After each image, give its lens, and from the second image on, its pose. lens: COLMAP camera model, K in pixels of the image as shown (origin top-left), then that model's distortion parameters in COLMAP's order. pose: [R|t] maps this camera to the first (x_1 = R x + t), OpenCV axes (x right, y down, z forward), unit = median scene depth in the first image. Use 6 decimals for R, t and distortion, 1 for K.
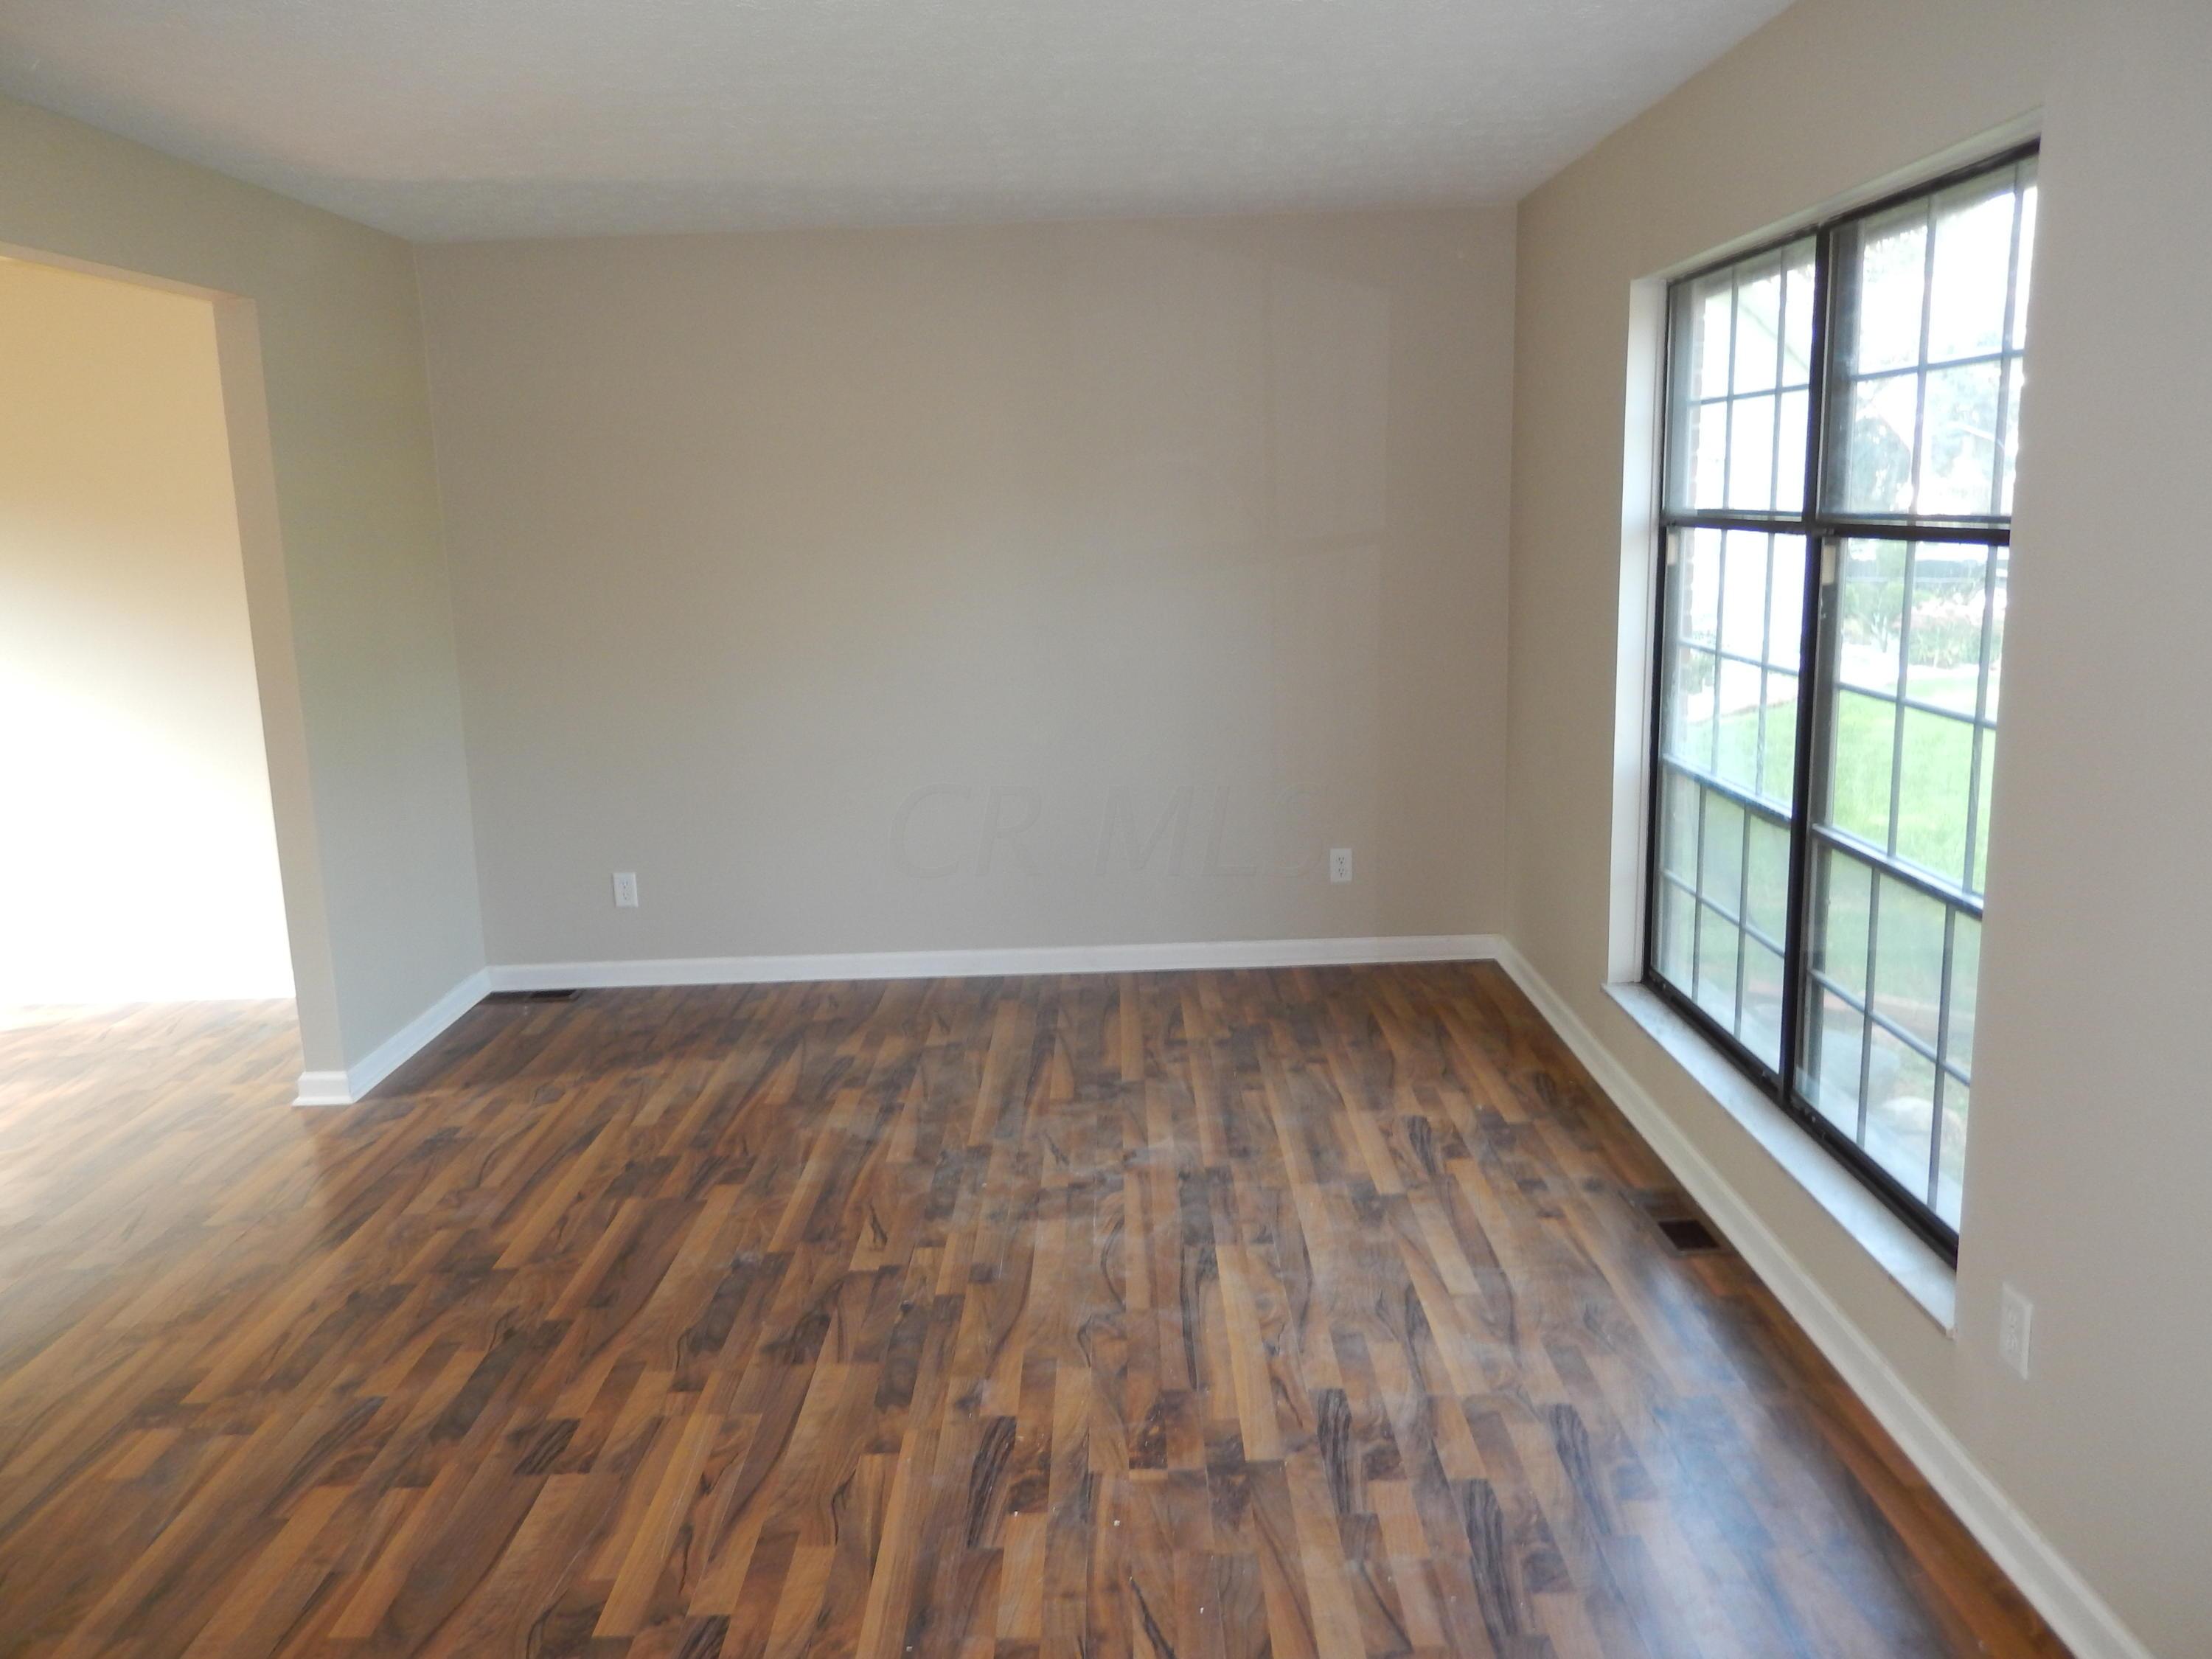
lens RADIAL K [[1652.7, 0, 1116.3], [0, 1652.7, 834.5], [0, 0, 1]] dist [-0.001570, -0.000240]
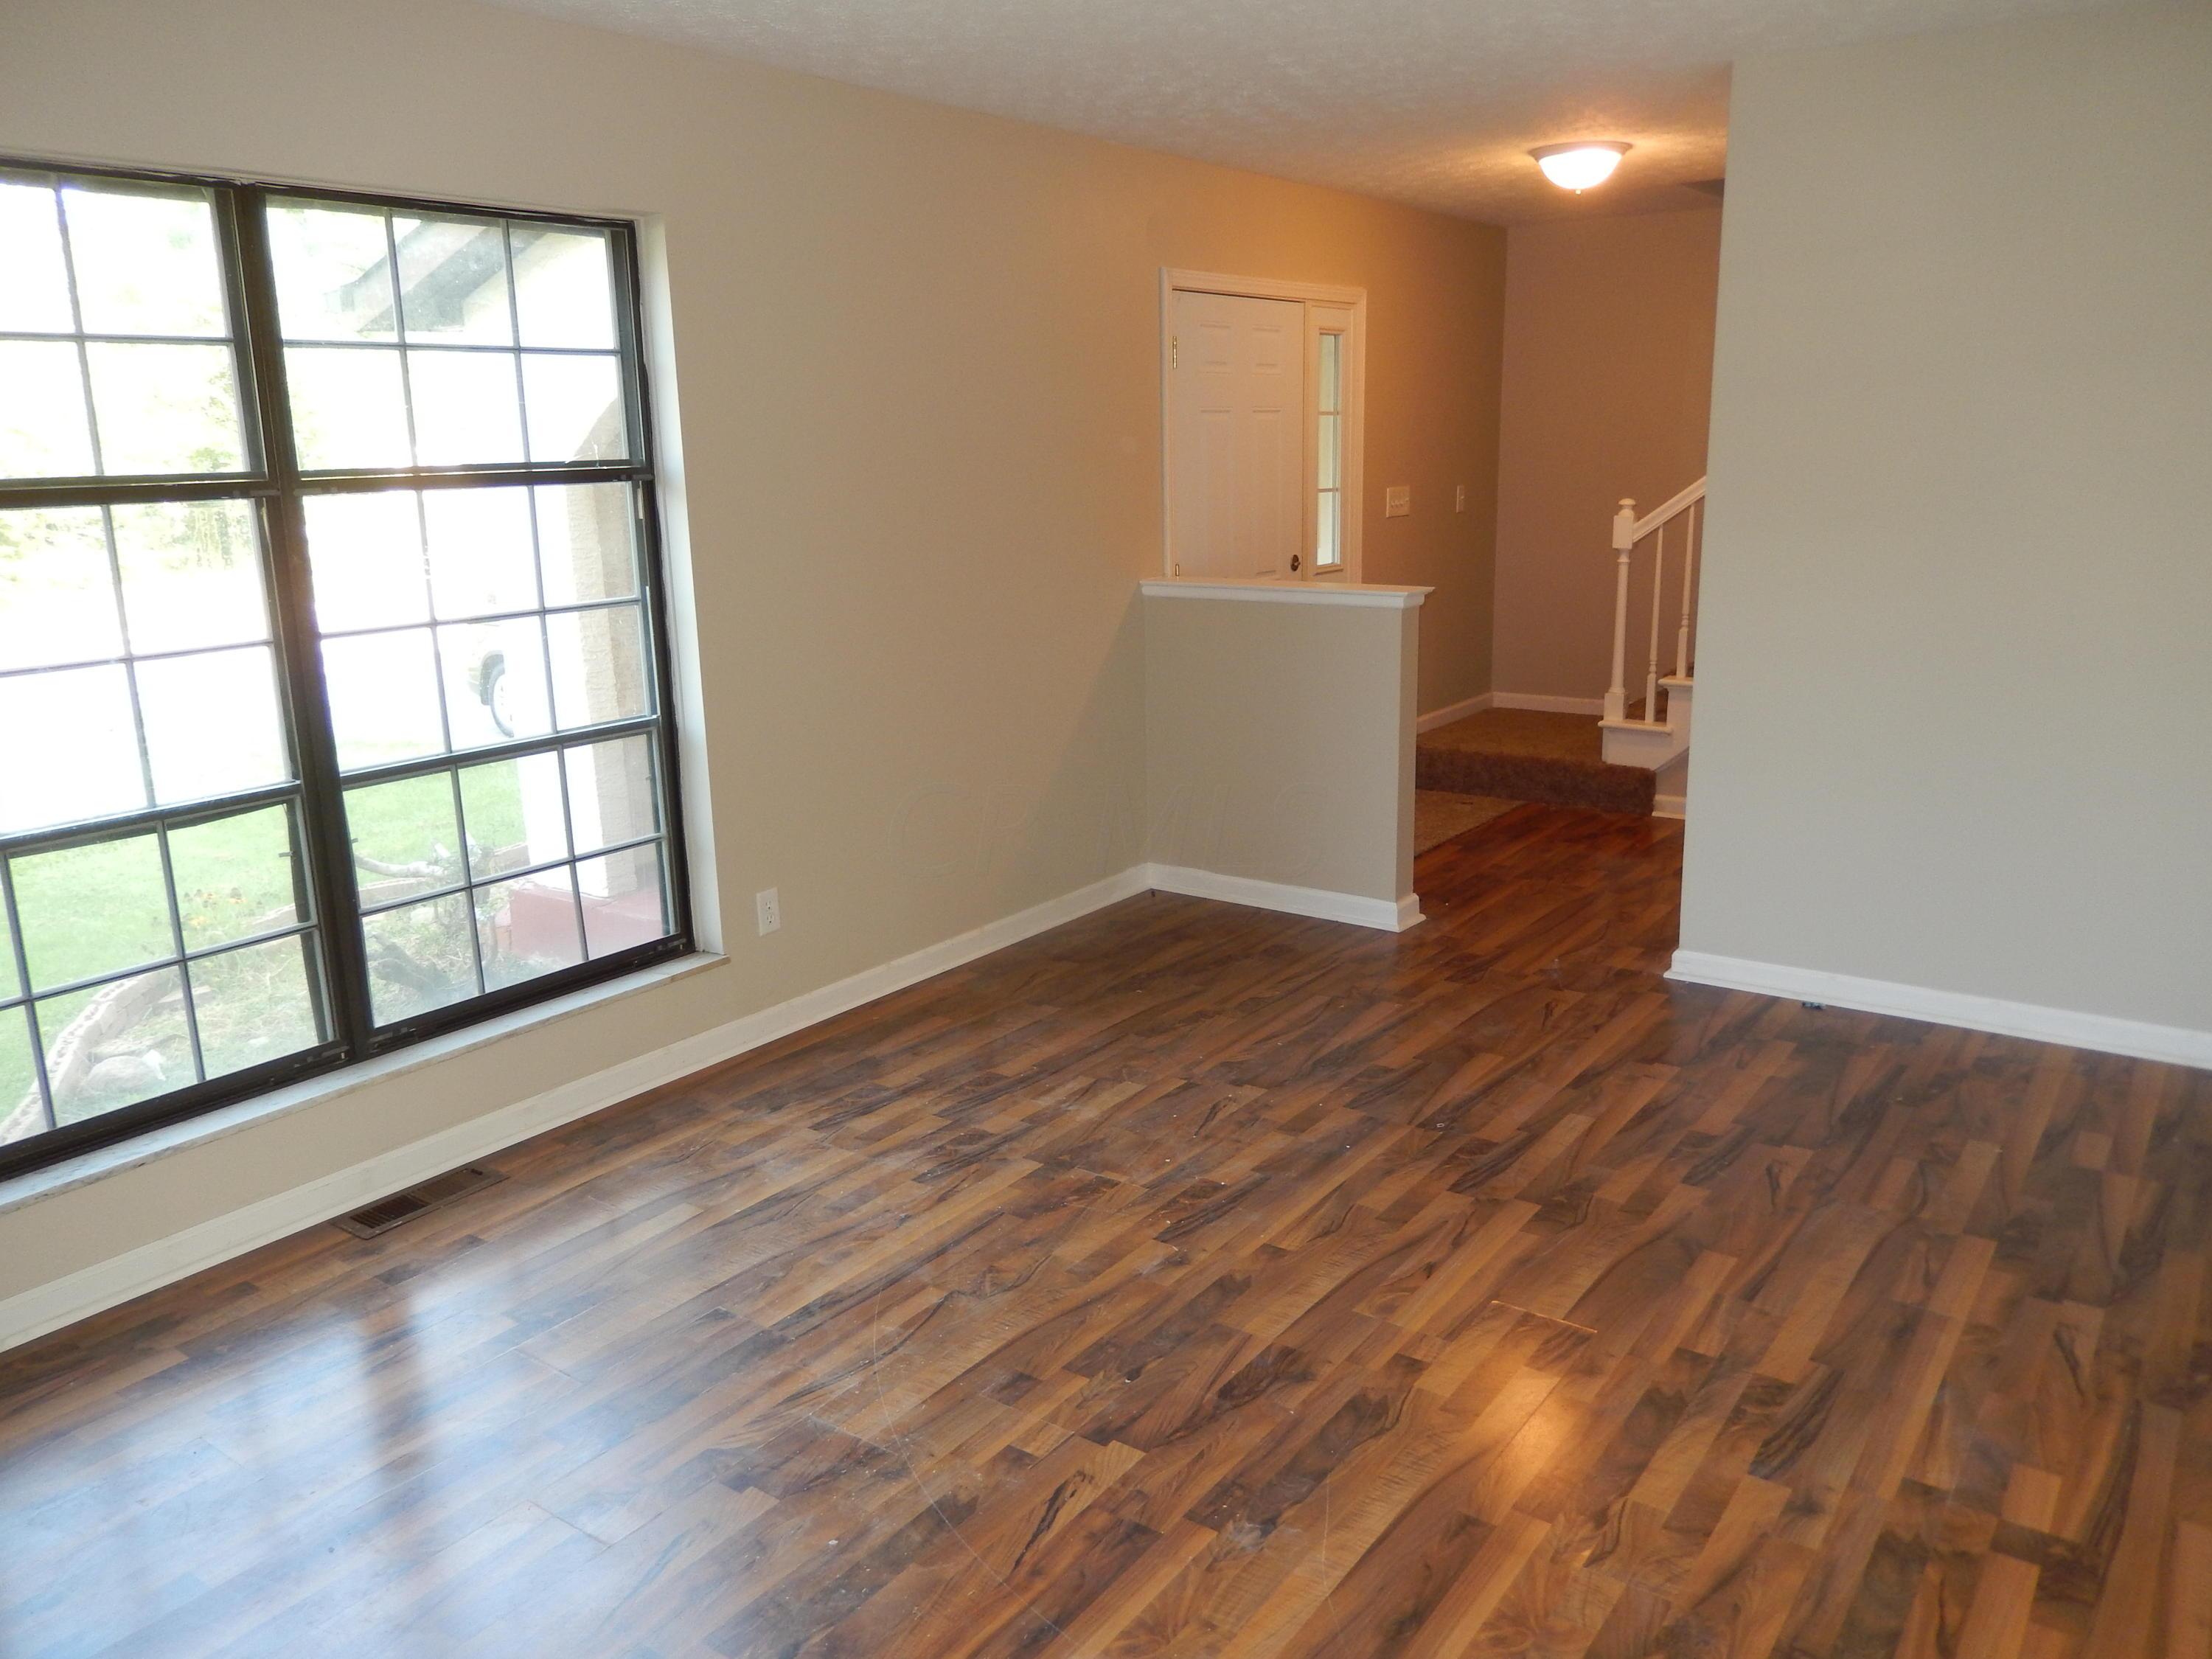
lens RADIAL K [[1652.7, 0, 1115.7], [0, 1652.7, 828.4], [0, 0, 1]] dist [-0.001570, -0.000240]
pose [[-0.811021, -0.081387, 0.579328, -0.638518], [0.168265, 0.915977, 0.364242, -0.299476], [-0.560296, 0.392889, -0.729183, 1.653383]]
